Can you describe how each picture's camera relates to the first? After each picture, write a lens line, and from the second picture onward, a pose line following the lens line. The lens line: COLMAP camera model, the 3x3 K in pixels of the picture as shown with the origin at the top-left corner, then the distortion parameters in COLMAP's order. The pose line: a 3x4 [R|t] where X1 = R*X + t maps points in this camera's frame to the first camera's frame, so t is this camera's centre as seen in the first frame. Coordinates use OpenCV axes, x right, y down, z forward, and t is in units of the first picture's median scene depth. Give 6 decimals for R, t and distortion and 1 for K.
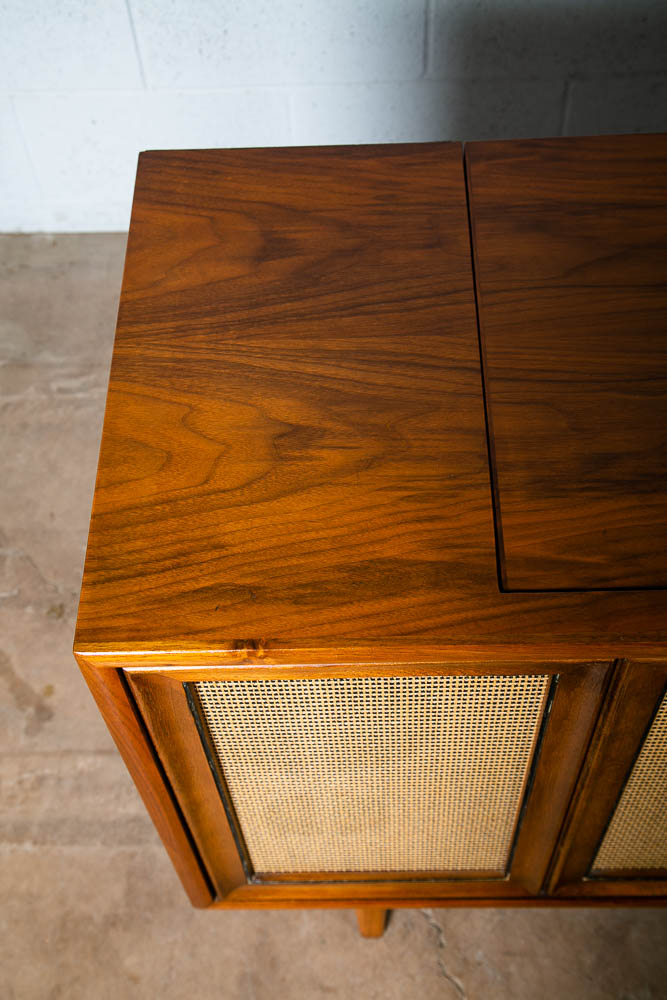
lens RADIAL K [[1233.5, 0, 333.5], [0, 1233.5, 500.0], [0, 0, 1]] dist [0.020845, 0.022699]
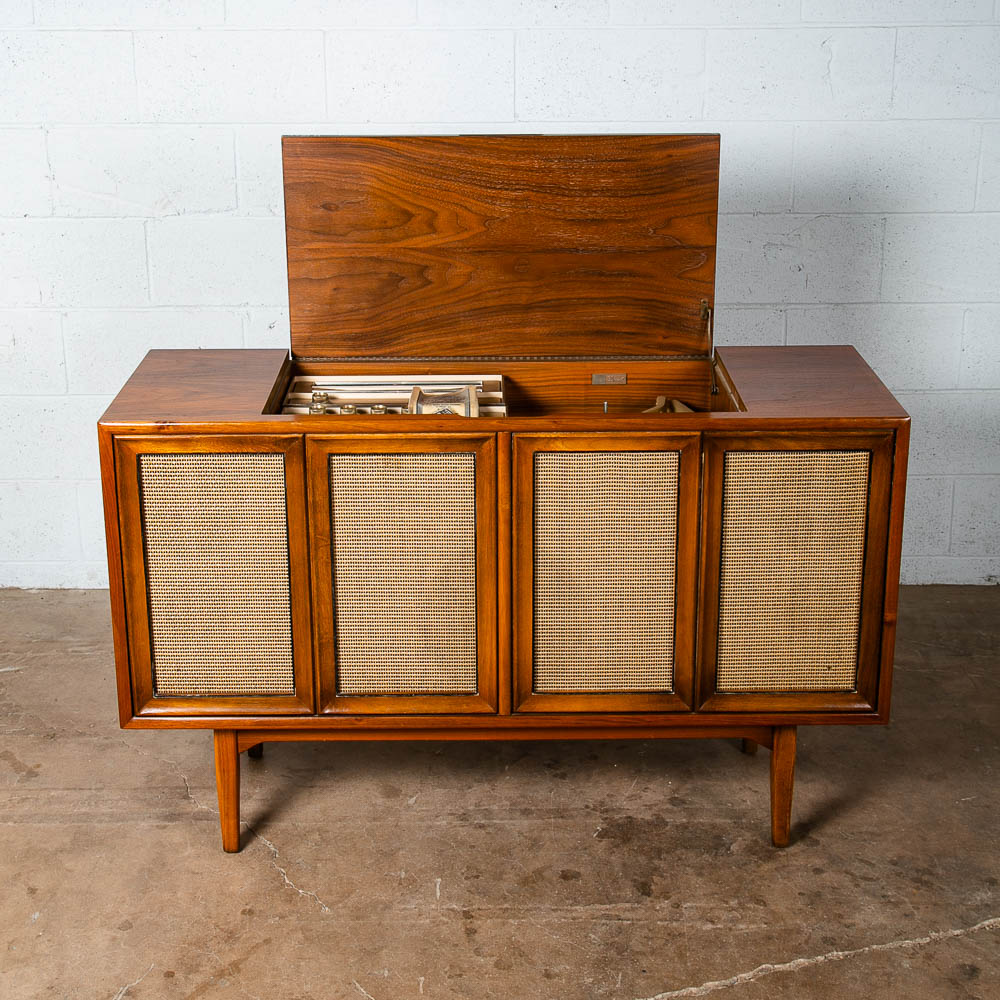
lens RADIAL K [[1749.5, 0, 494.1], [0, 1749.5, 398.3], [0, 0, 1]] dist [0.031531, 0.047466]
pose [[0.999474, 0.030816, 0.010084, 0.481518], [-0.017447, 0.773270, -0.633837, 1.956807], [-0.027331, 0.633328, 0.773401, -1.575864]]
